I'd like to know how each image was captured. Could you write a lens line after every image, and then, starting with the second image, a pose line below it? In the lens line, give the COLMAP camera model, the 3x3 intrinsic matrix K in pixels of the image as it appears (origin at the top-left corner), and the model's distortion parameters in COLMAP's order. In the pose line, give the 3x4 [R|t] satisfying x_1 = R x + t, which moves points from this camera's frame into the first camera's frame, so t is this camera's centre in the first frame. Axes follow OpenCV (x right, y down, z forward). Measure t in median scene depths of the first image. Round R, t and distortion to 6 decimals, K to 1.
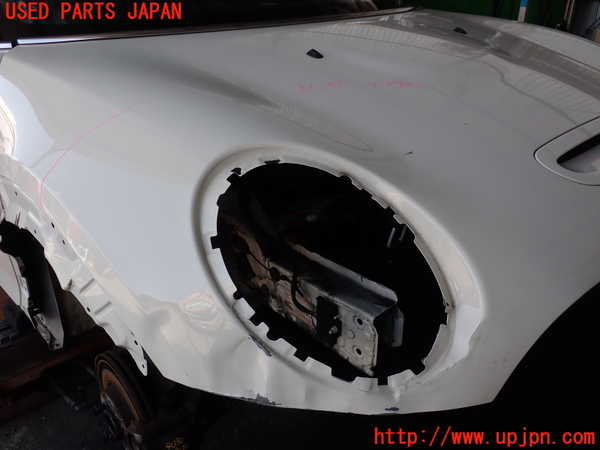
lens RADIAL K [[524.1, 0, 300.0], [0, 524.1, 226.4], [0, 0, 1]] dist [-0.002153, -0.000306]
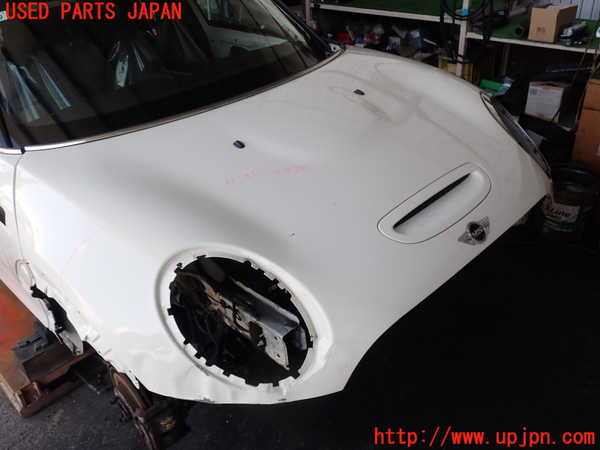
lens RADIAL K [[524.1, 0, 299.9], [0, 524.1, 224.2], [0, 0, 1]] dist [-0.002153, -0.000306]
pose [[0.996761, -0.080203, -0.005958, 0.265381], [0.080404, 0.992099, 0.096303, -0.350016], [-0.001813, -0.096470, 0.995334, -0.597546]]
